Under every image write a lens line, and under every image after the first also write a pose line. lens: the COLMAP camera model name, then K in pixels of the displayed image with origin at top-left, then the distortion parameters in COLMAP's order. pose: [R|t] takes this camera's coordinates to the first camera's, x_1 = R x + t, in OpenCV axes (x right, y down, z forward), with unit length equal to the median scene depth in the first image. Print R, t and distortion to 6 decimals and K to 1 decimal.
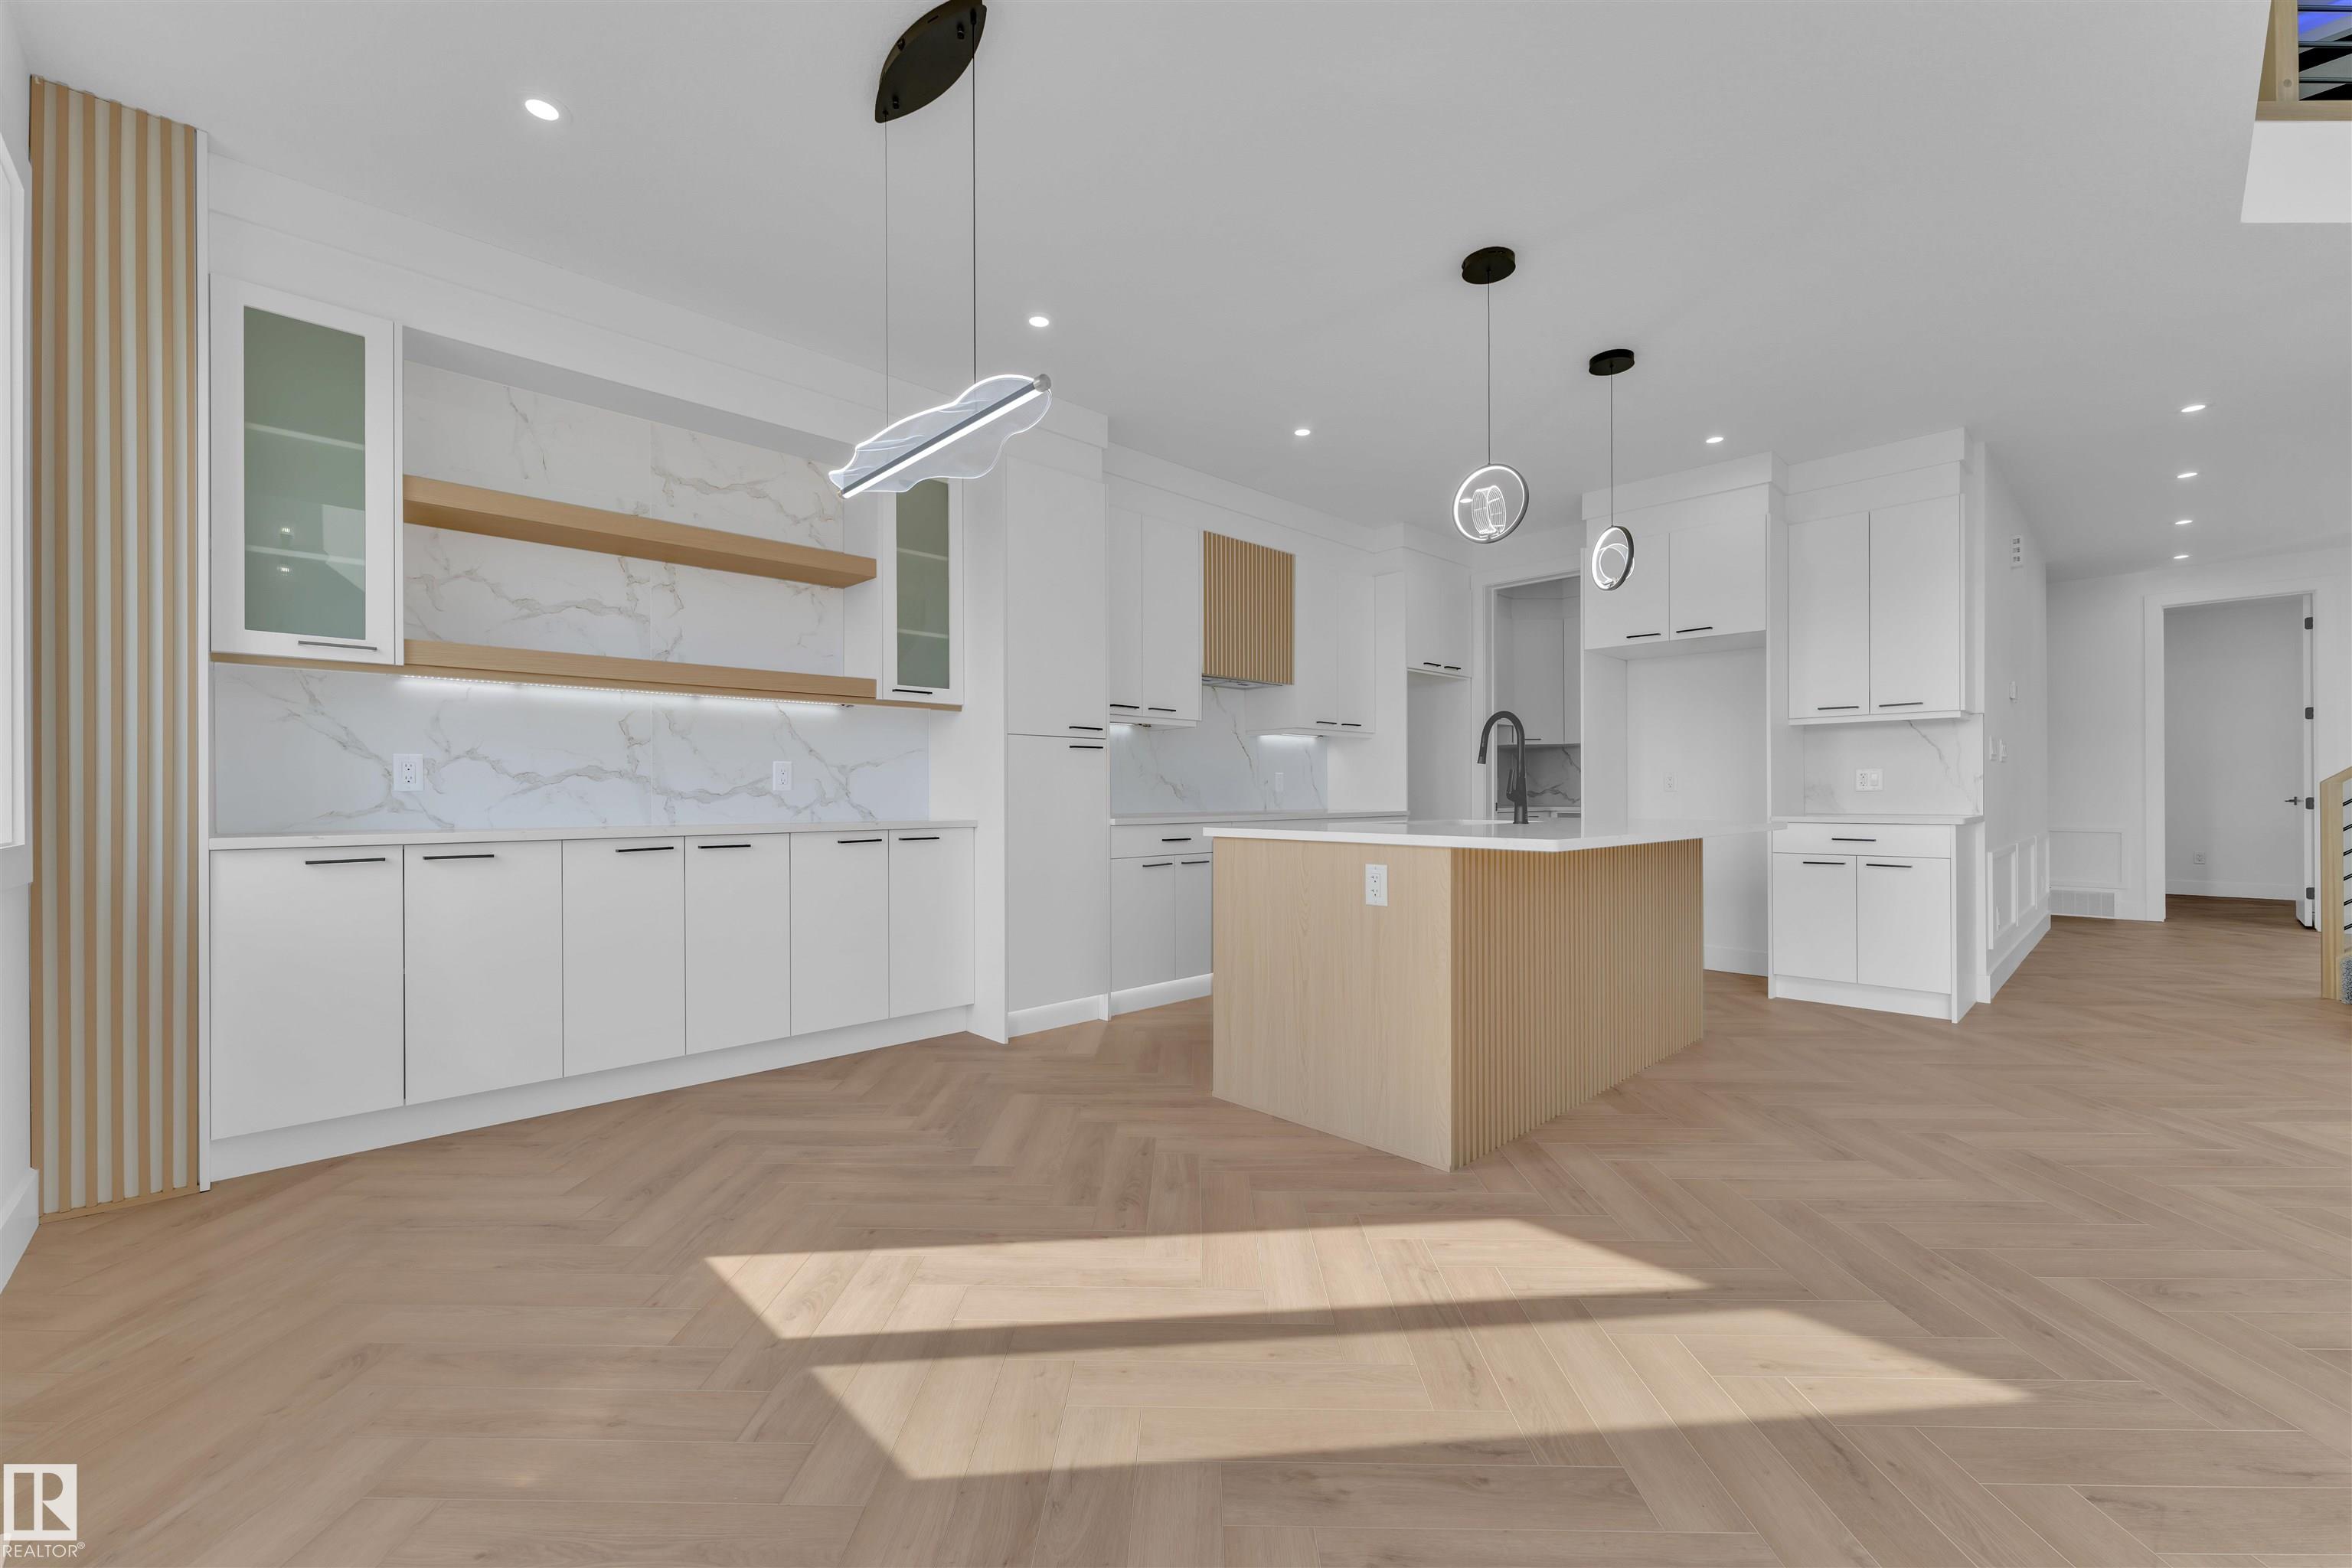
lens RADIAL K [[949.0, 0, 1177.1], [0, 949.0, 789.7], [0, 0, 1]] dist [0.001637, -0.000276]
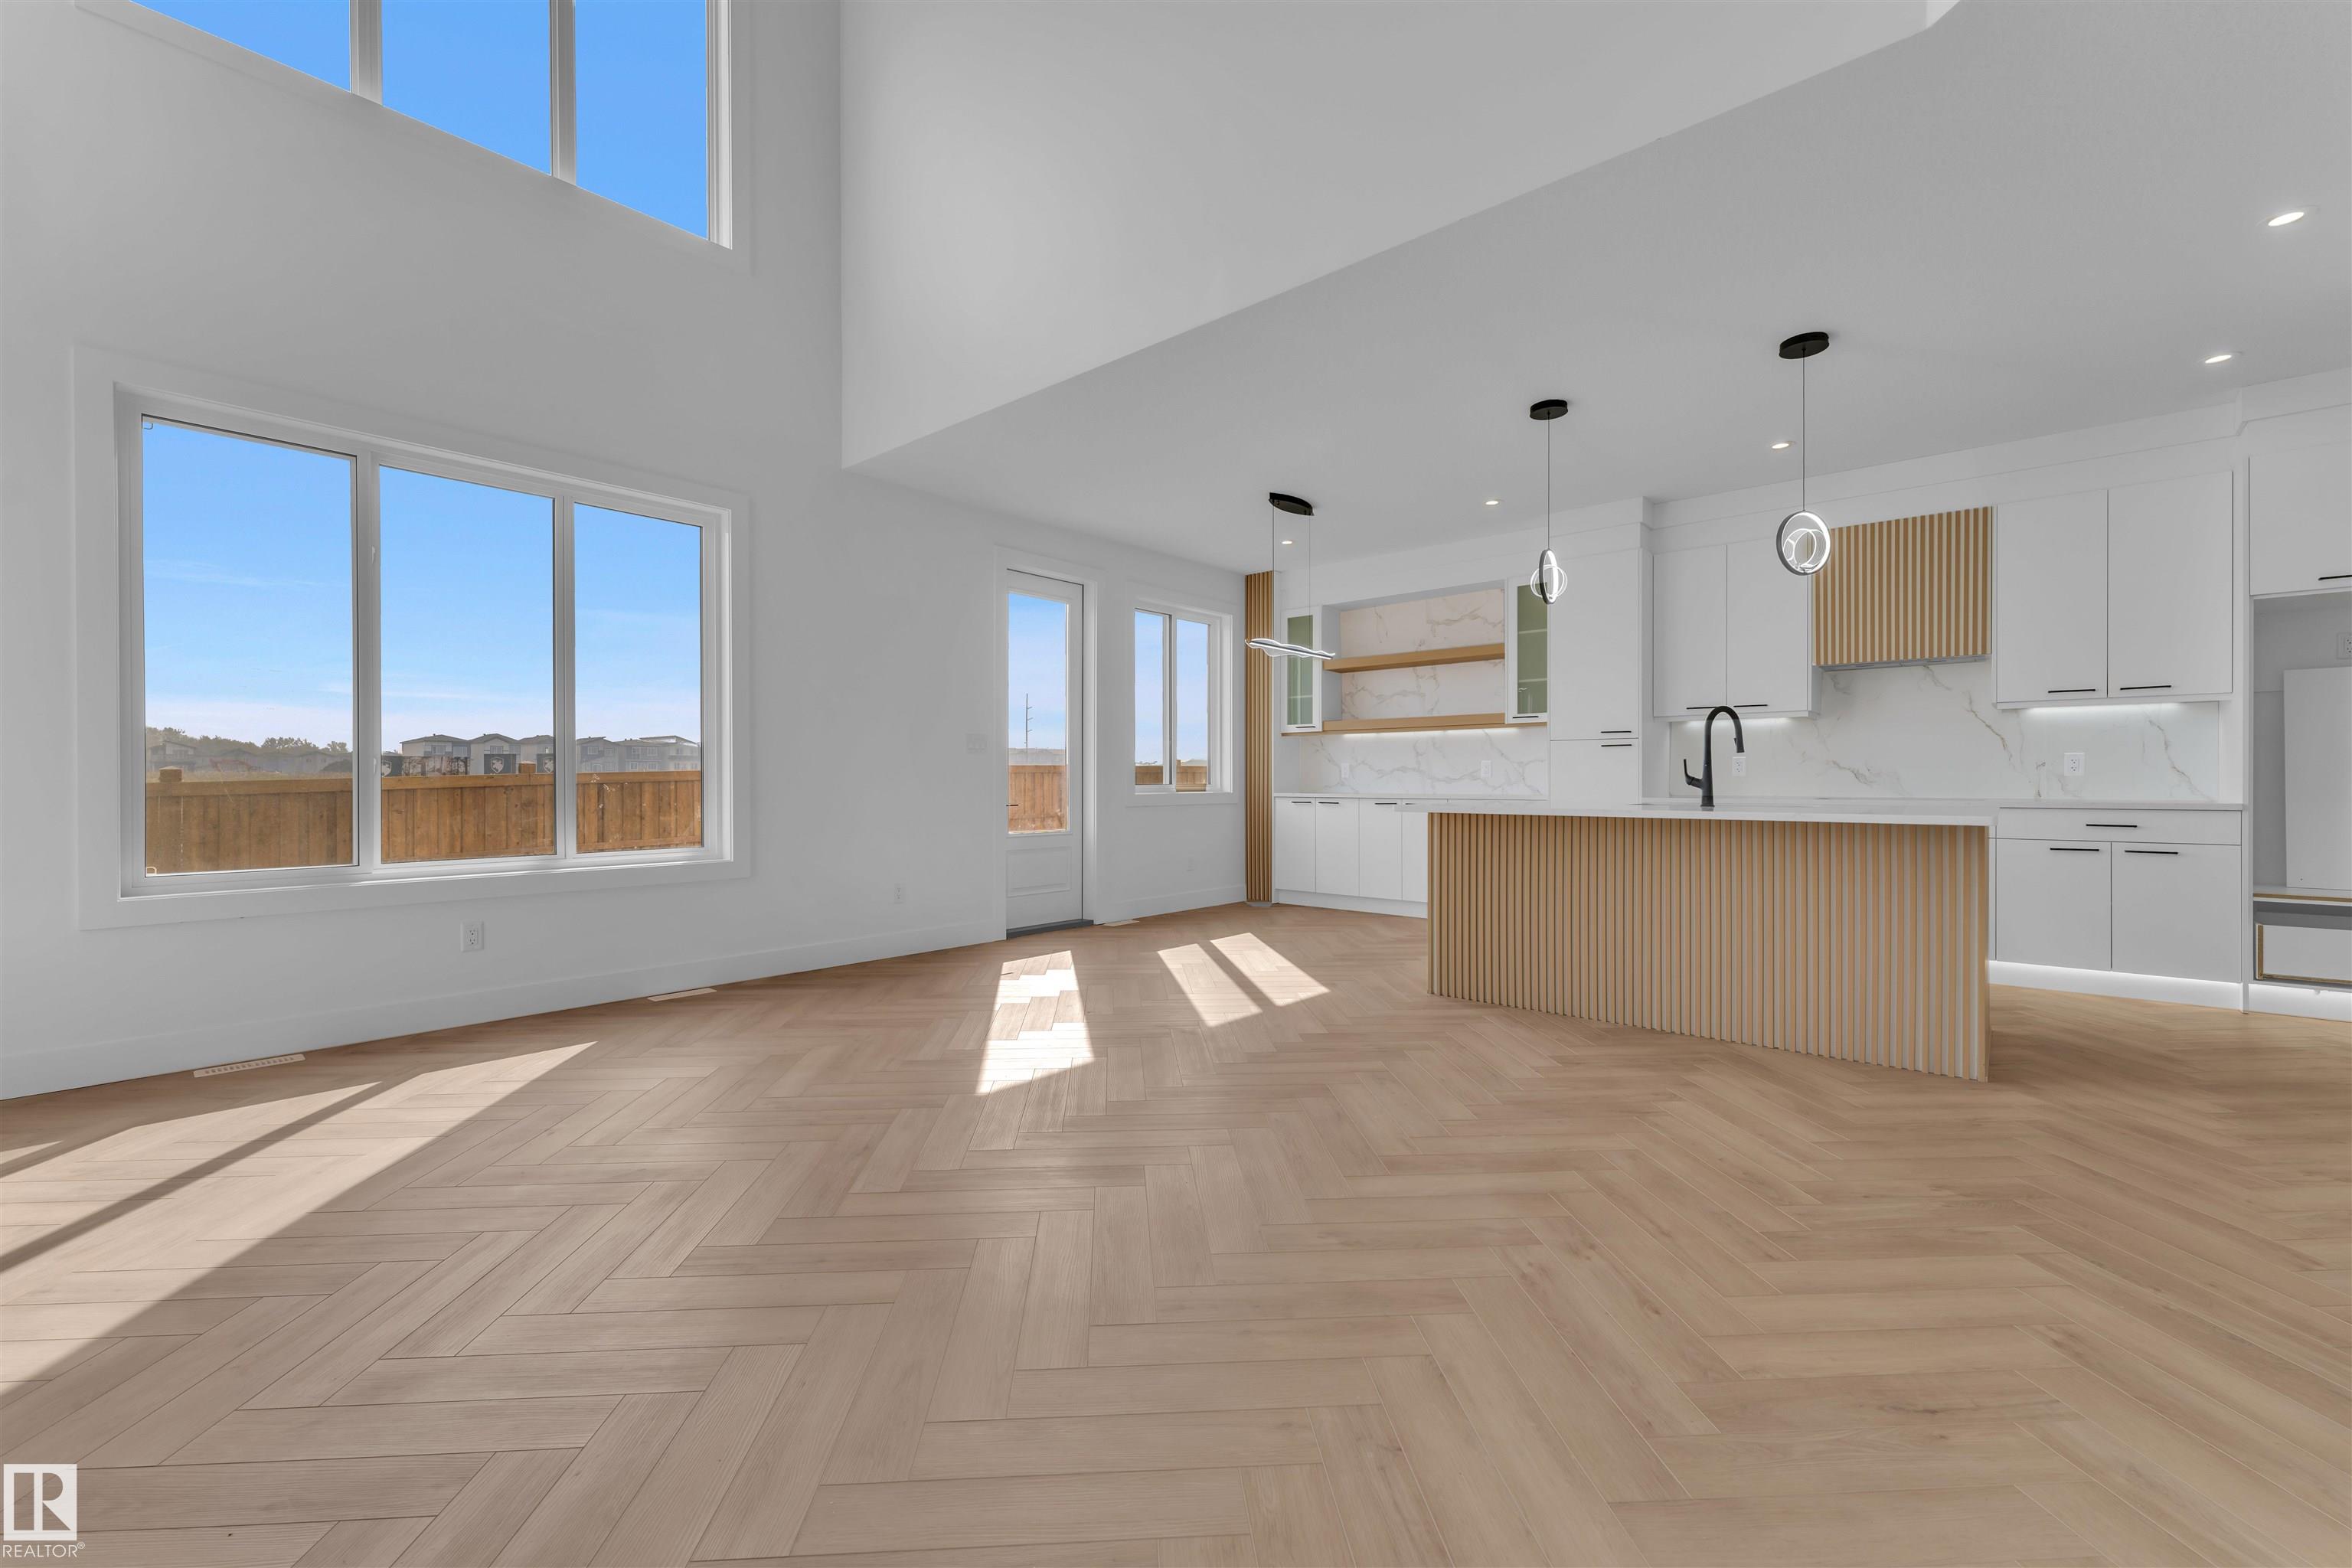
lens RADIAL K [[945.3, 0, 1171.0], [0, 945.3, 785.2], [0, 0, 1]] dist [0.001996, 0.000115]
pose [[0.084143, 0.008831, -0.996415, 1.548563], [0.006099, 0.999937, 0.009378, -0.004513], [0.996435, -0.006866, 0.084083, 0.287827]]
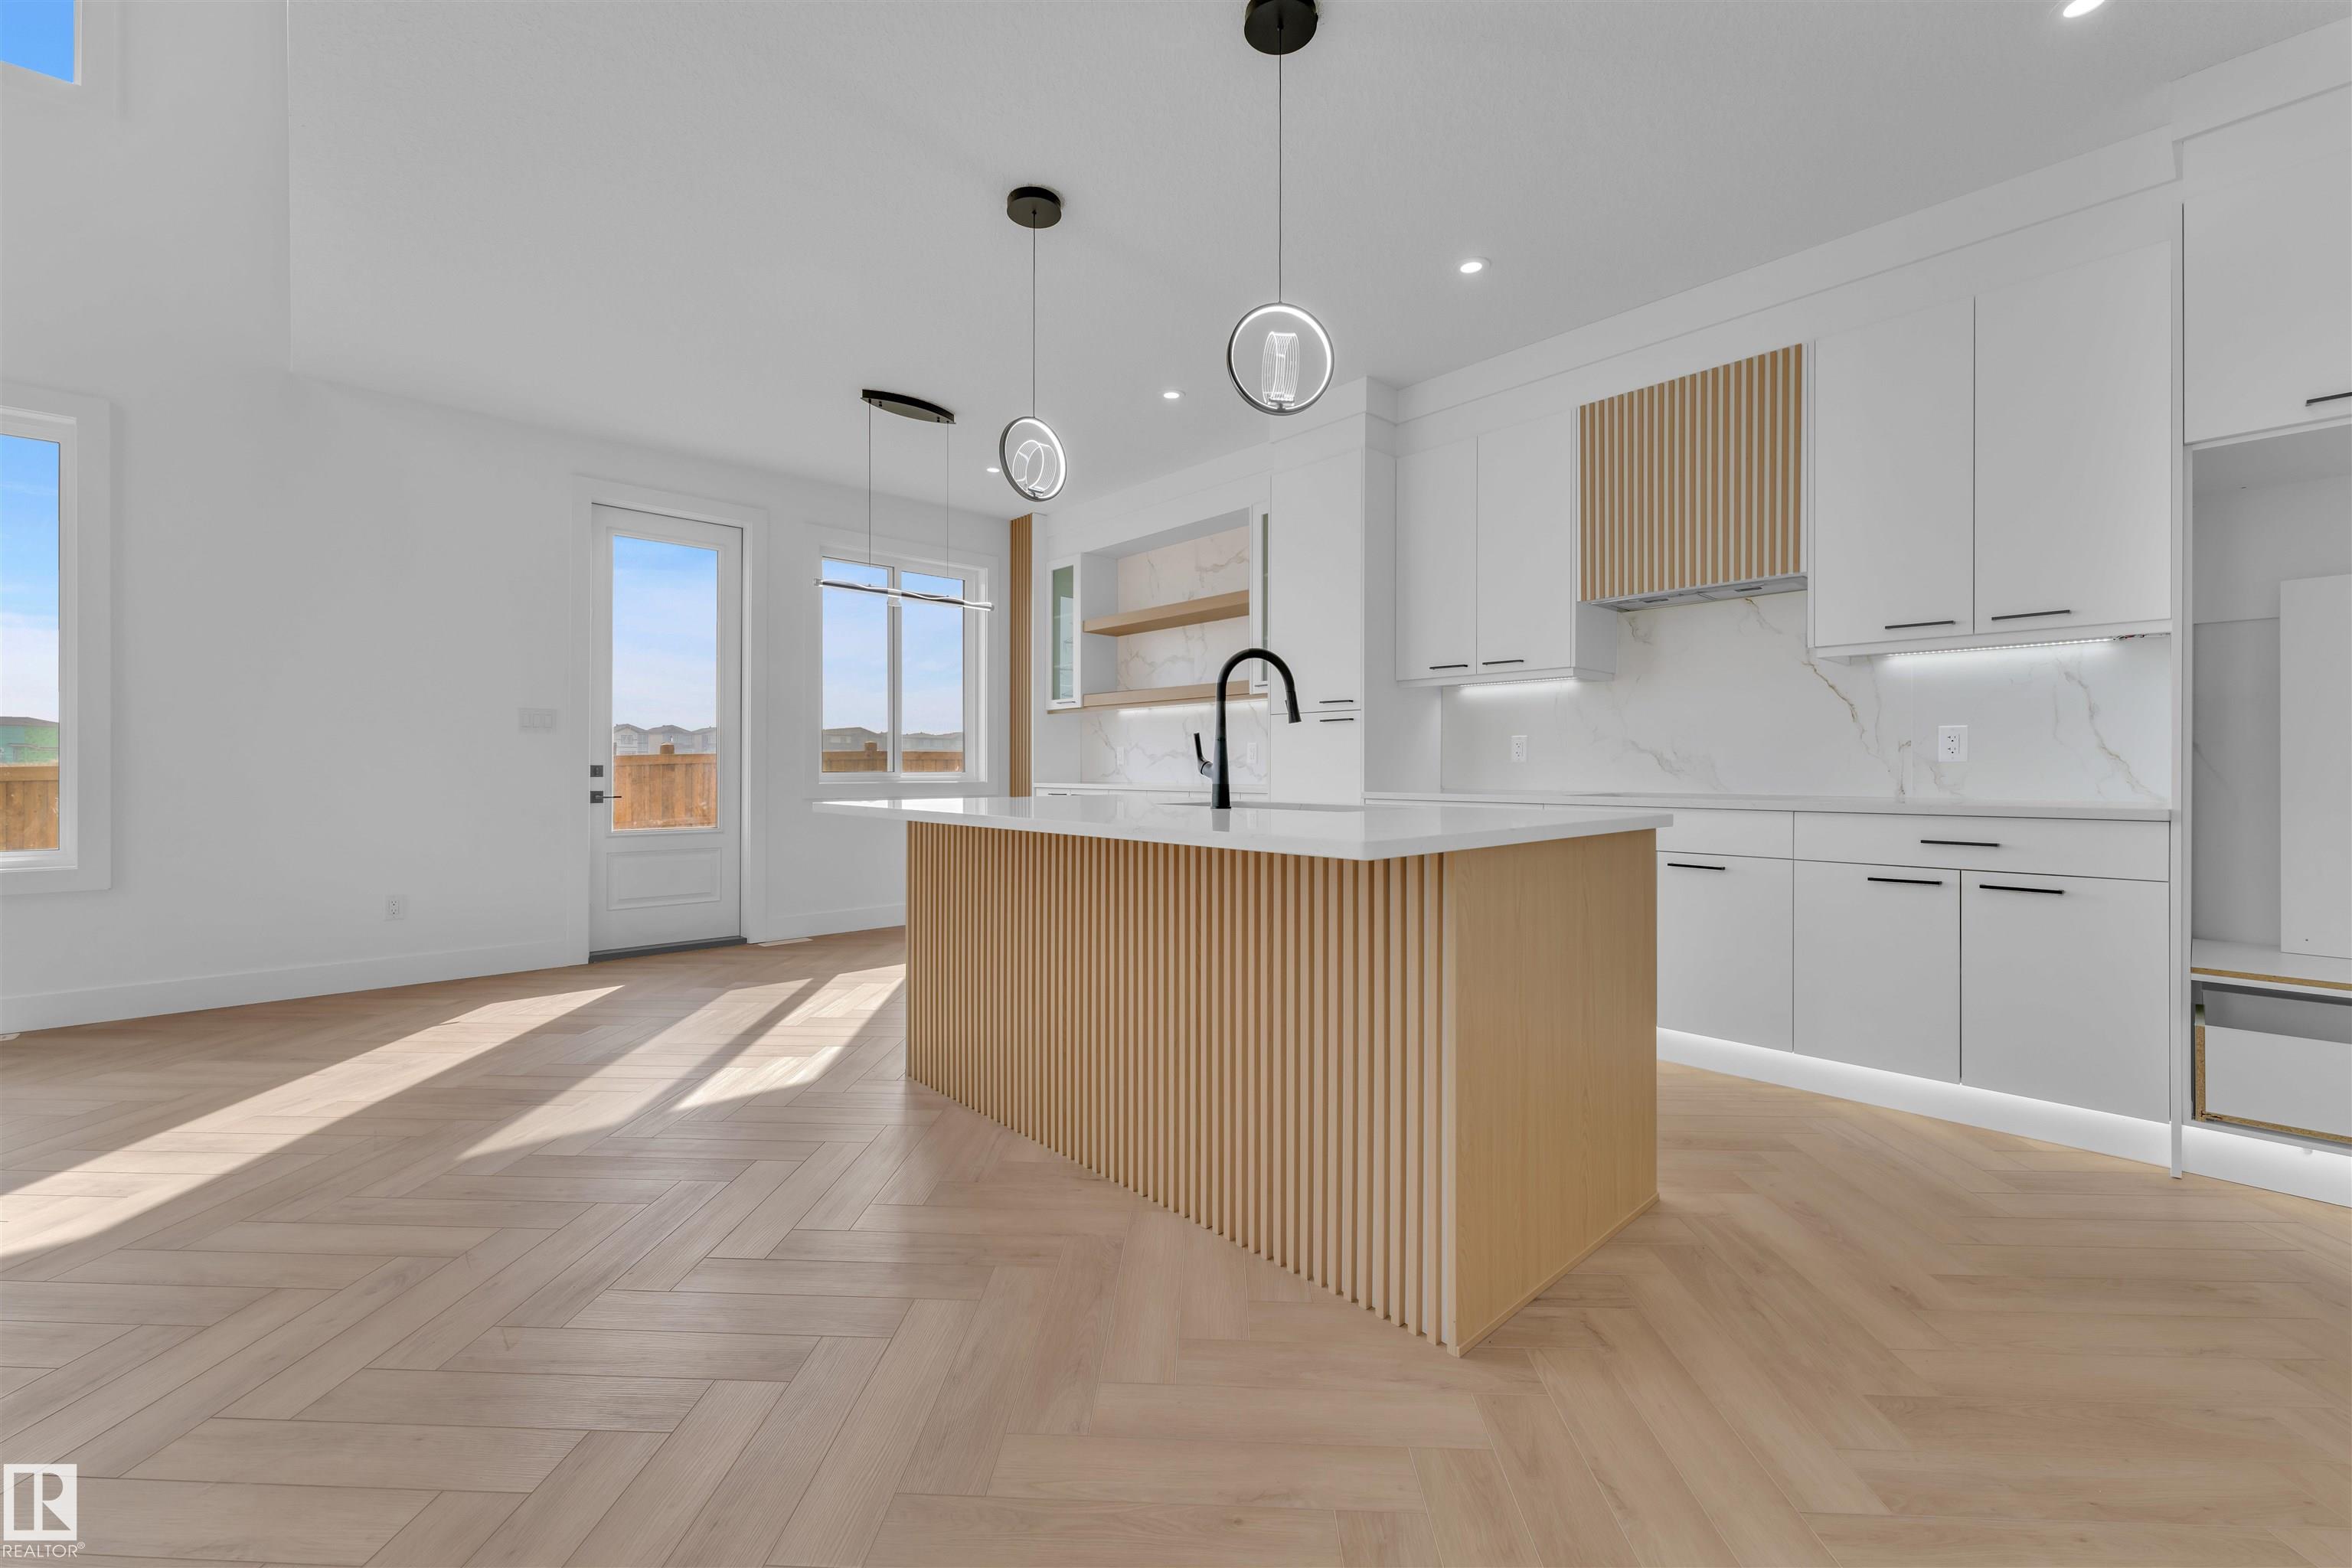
lens RADIAL K [[942.3, 0, 1170.5], [0, 942.3, 771.6], [0, 0, 1]] dist [0.001519, -0.000005]
pose [[-0.022035, 0.006552, -0.999736, 1.152888], [0.004222, 0.999970, 0.006461, 0.004017], [0.999748, -0.004079, -0.022062, 1.056061]]
